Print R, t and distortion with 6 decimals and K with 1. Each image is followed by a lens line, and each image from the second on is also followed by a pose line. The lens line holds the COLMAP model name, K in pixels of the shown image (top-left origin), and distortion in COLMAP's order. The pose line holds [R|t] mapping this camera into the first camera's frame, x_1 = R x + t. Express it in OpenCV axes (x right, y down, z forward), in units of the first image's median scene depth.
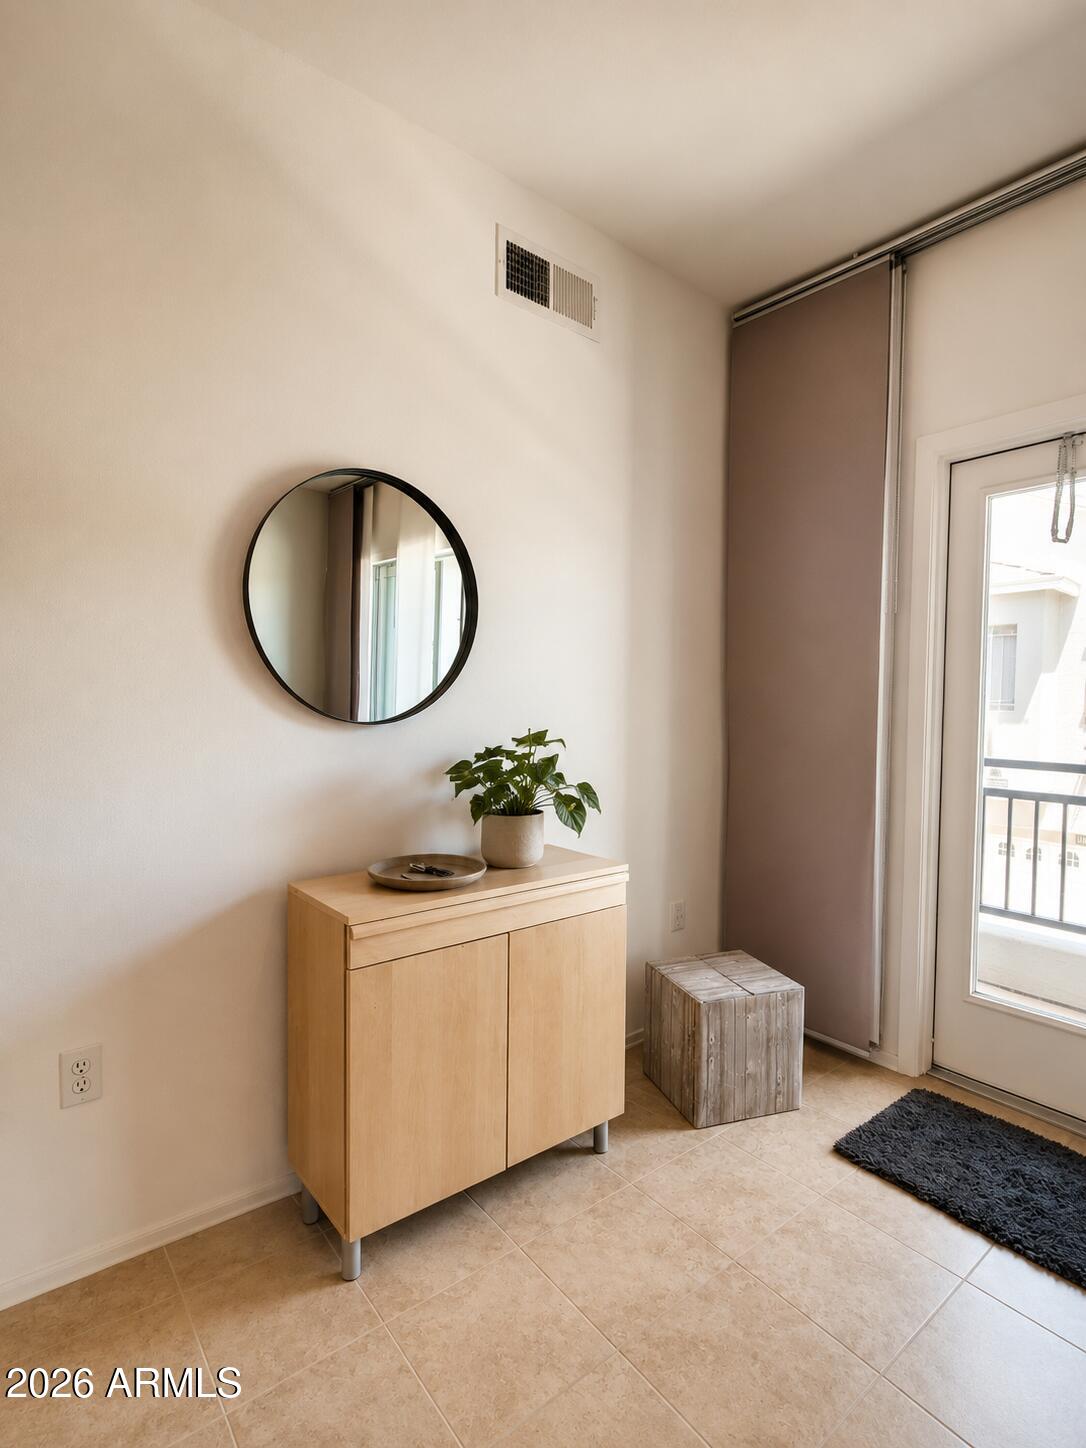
lens RADIAL K [[727.2, 0, 536.8], [0, 727.2, 726.1], [0, 0, 1]] dist [0.020386, -0.000502]
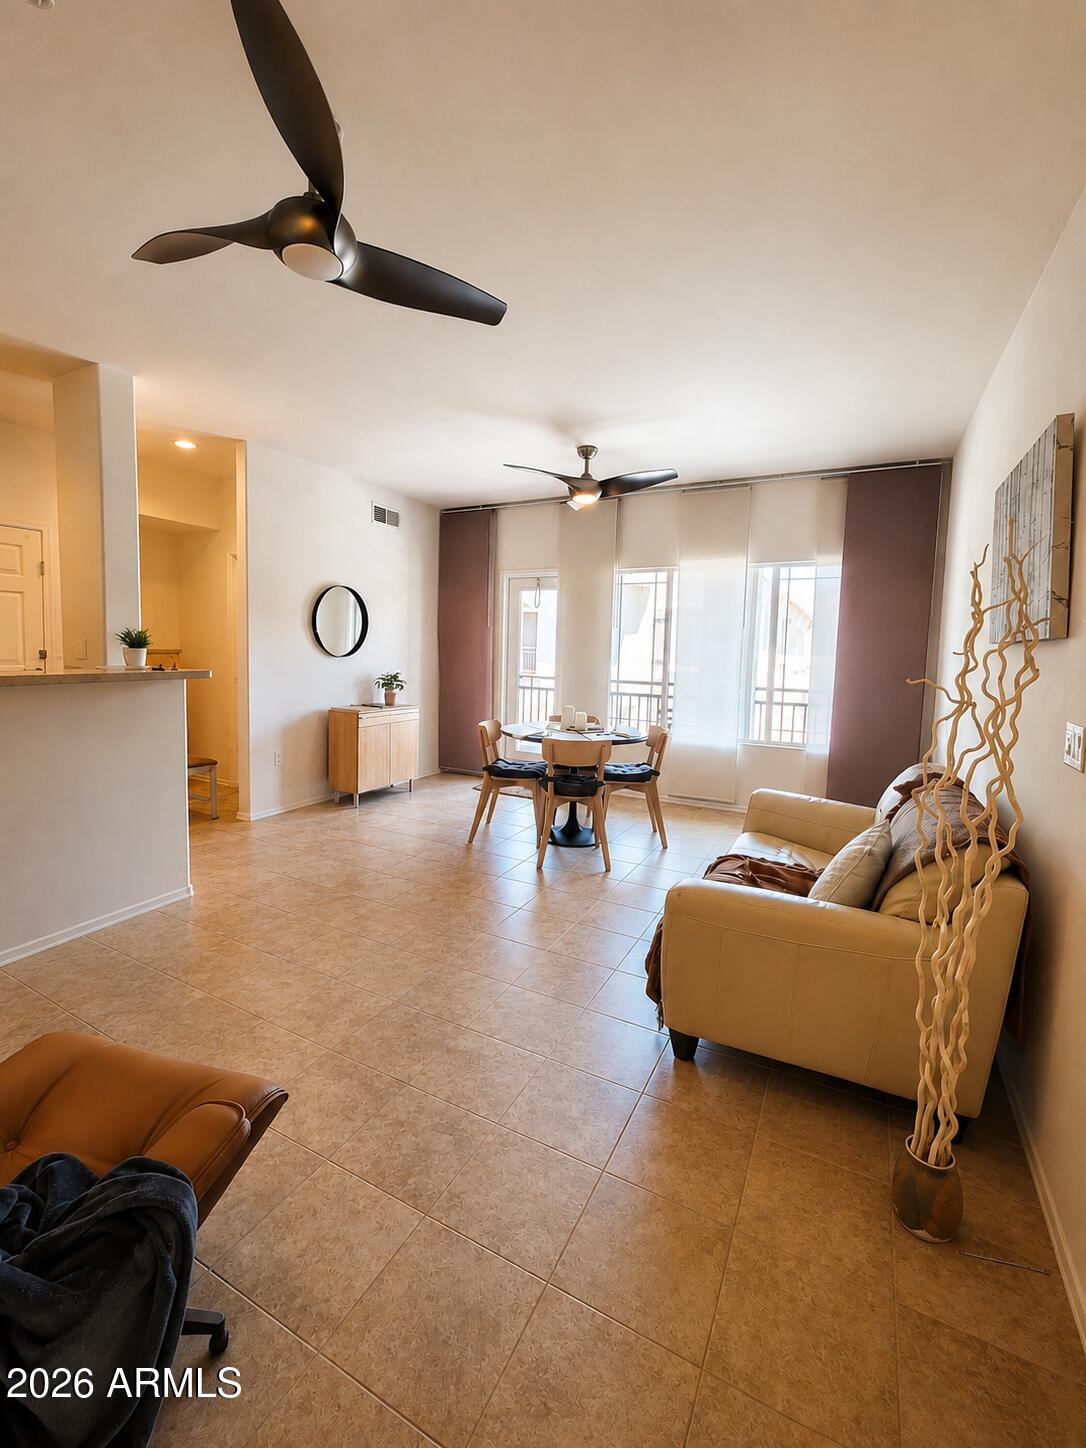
lens RADIAL K [[727.2, 0, 536.8], [0, 727.2, 726.1], [0, 0, 1]] dist [0.020386, -0.000502]
pose [[0.881979, -0.032618, 0.470159, -0.903994], [-0.009919, 0.996096, 0.087713, -0.015245], [-0.471185, -0.082025, 0.878212, -2.066588]]
